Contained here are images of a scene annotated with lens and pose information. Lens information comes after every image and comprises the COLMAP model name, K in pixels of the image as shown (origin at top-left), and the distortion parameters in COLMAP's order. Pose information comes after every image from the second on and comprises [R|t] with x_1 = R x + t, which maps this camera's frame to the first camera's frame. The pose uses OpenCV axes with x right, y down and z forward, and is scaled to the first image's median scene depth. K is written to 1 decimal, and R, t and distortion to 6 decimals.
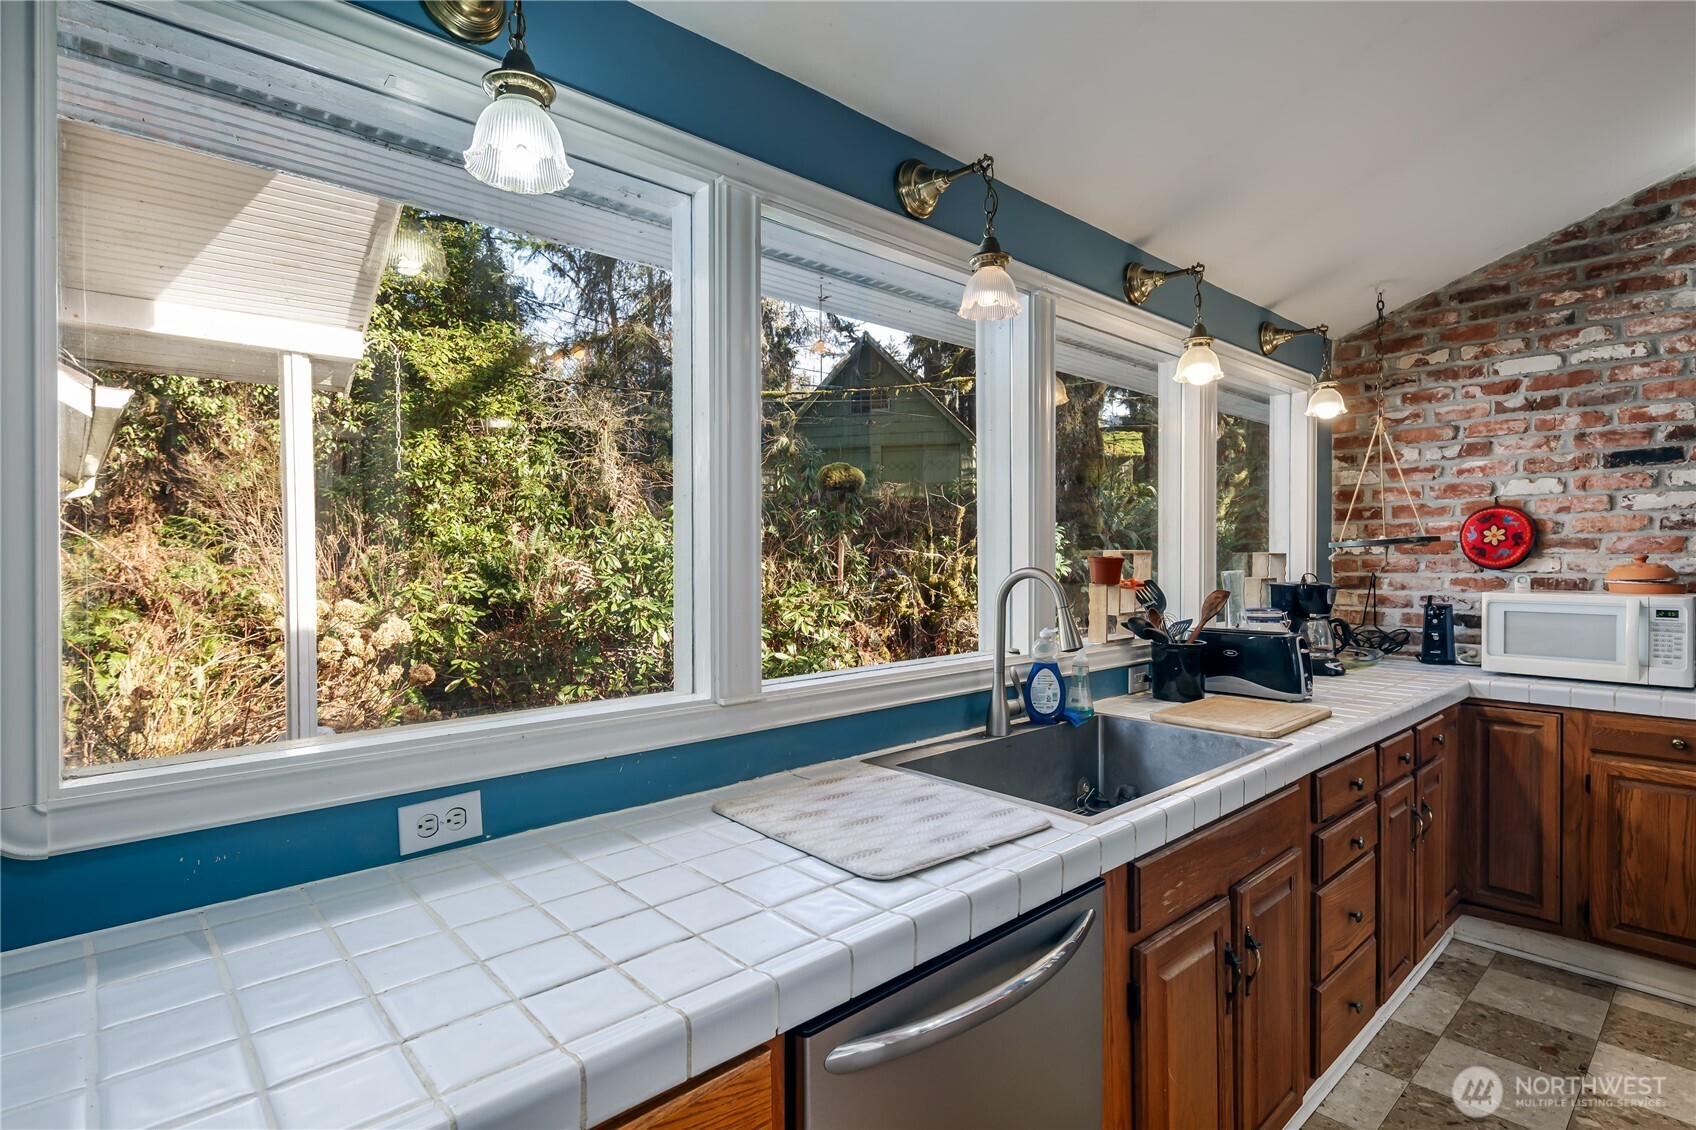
lens RADIAL K [[824.4, 0, 848.0], [0, 824.4, 565.0], [0, 0, 1]] dist [0.001692, -0.000482]
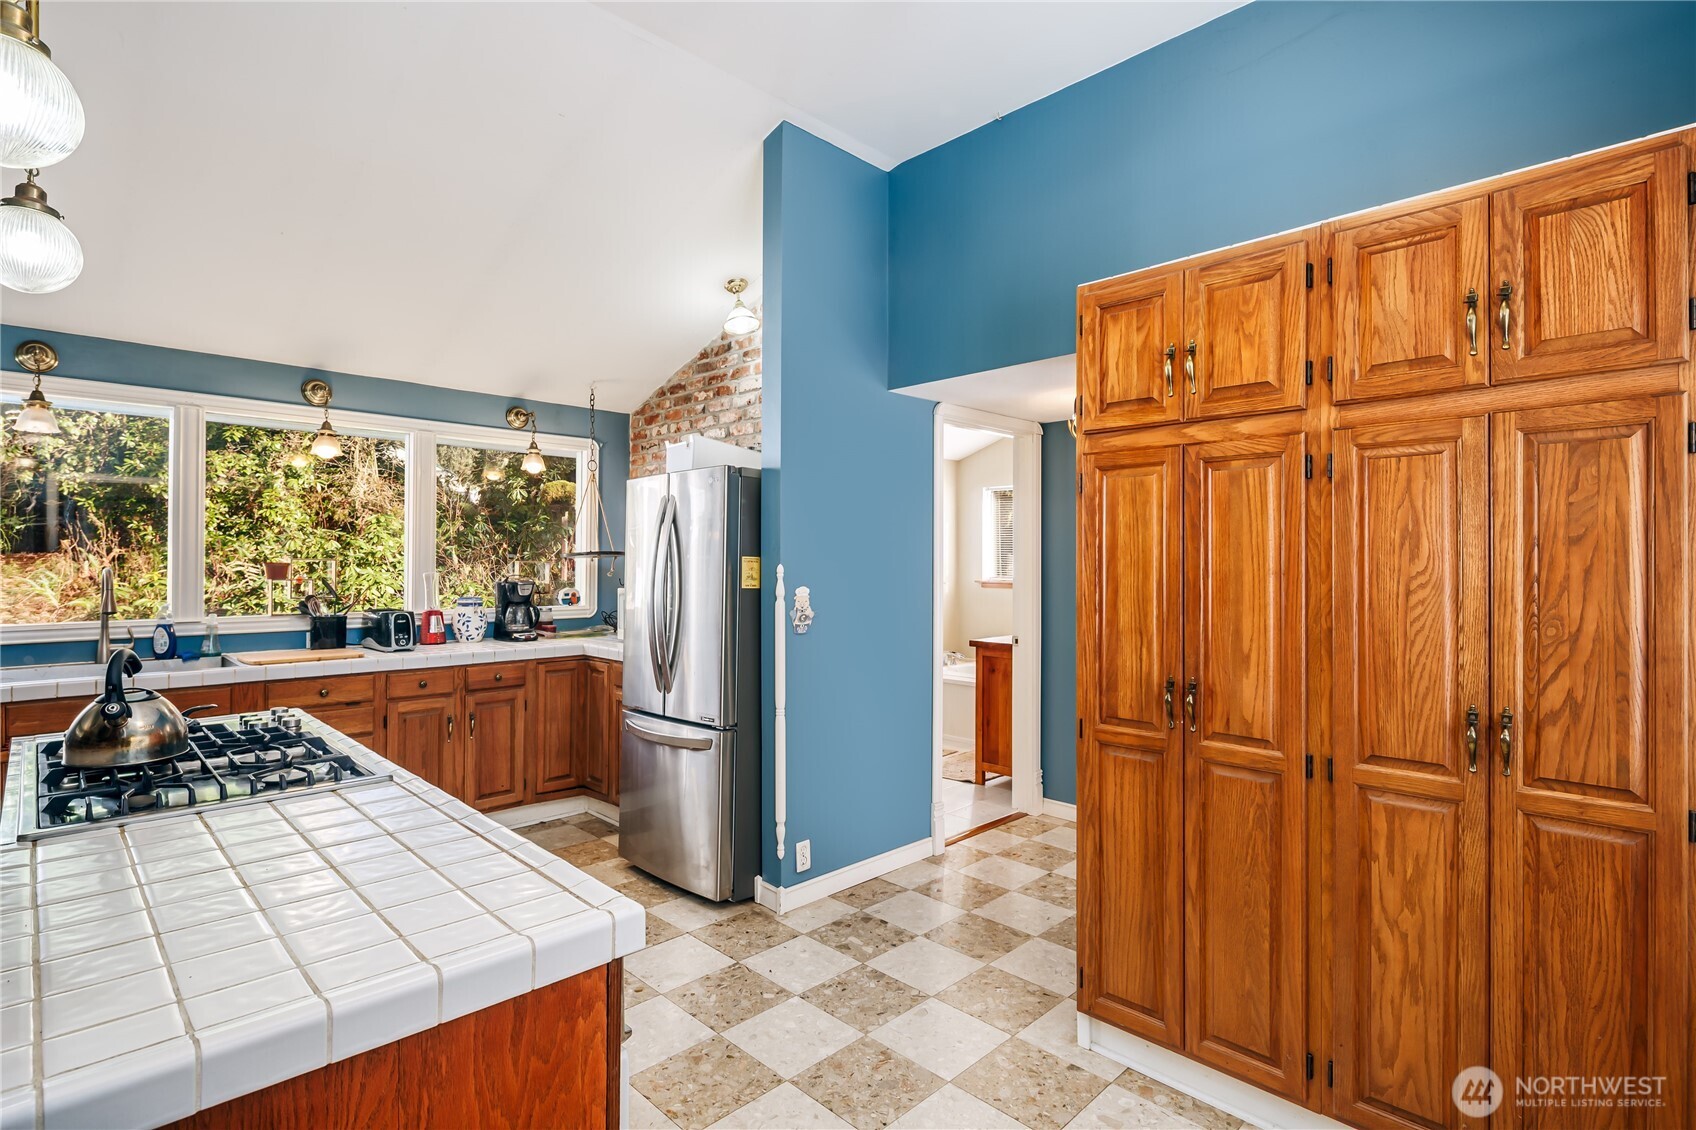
lens RADIAL K [[824.4, 0, 848.0], [0, 824.4, 565.0], [0, 0, 1]] dist [0.001692, -0.000482]
pose [[0.998811, 0.005633, 0.048426, 1.073022], [-0.005447, 0.999977, -0.003973, -0.007330], [-0.048447, 0.003705, 0.998819, -0.535975]]
